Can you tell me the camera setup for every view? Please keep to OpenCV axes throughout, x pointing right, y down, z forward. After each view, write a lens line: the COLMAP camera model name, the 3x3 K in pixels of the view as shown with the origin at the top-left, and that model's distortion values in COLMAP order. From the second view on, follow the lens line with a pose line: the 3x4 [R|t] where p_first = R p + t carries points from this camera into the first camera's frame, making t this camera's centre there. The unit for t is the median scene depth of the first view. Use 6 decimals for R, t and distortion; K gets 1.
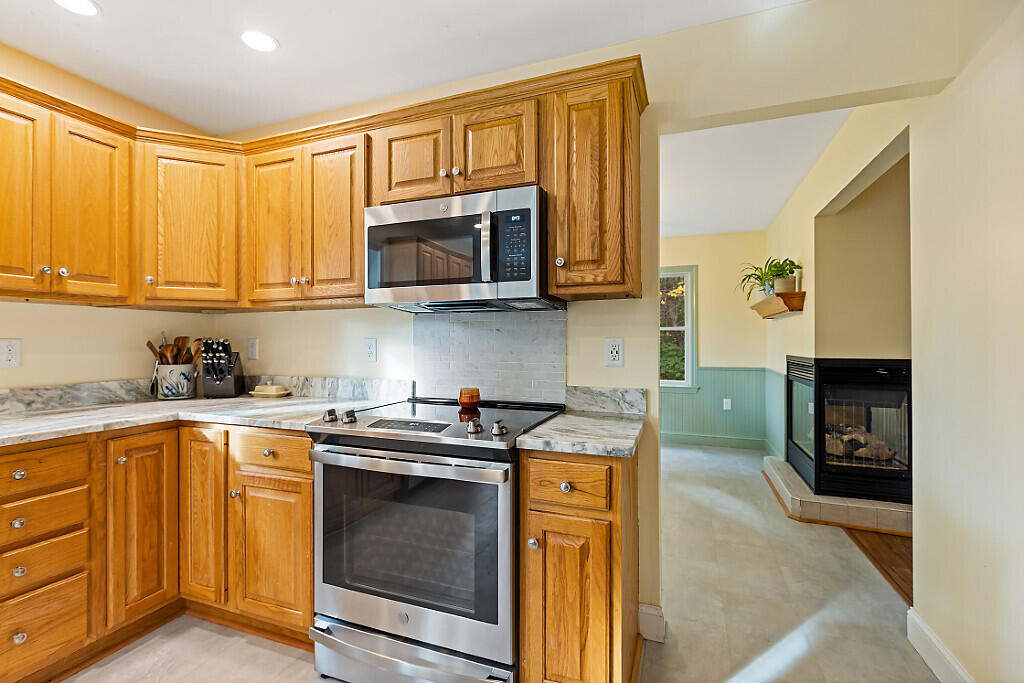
lens RADIAL K [[474.0, 0, 504.9], [0, 474.0, 338.3], [0, 0, 1]] dist [0.003058, 0.000404]
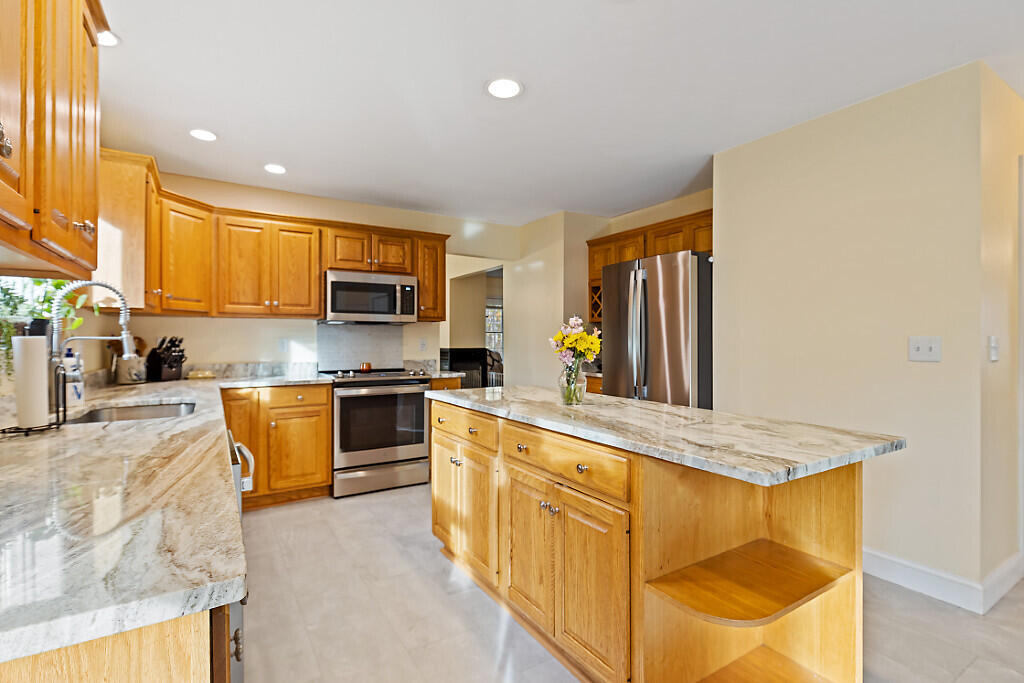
lens RADIAL K [[474.0, 0, 504.9], [0, 474.0, 337.1], [0, 0, 1]] dist [0.003058, 0.000404]
pose [[0.598148, 0.010019, 0.801323, -1.441380], [-0.002339, 0.999939, -0.010757, 0.016356], [-0.801383, 0.004560, 0.598135, -0.748930]]
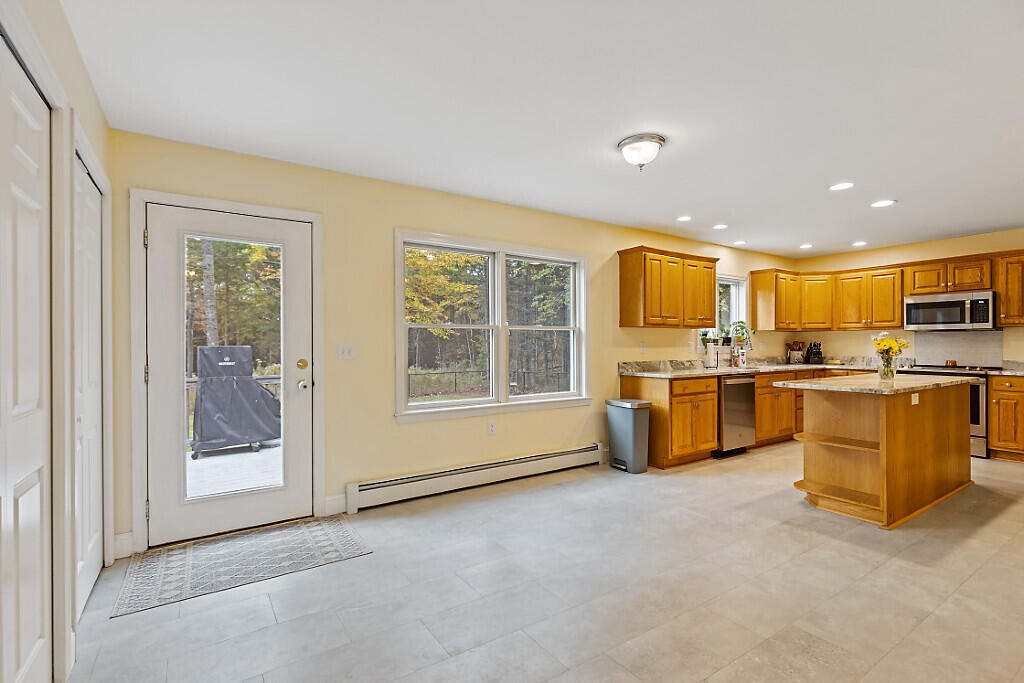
lens RADIAL K [[474.0, 0, 510.0], [0, 474.0, 343.1], [0, 0, 1]] dist [0.003058, 0.000404]
pose [[0.824128, 0.001722, -0.566401, -0.650442], [0.000628, 0.999992, 0.003955, -0.006139], [0.566403, -0.003615, 0.824120, -2.817572]]
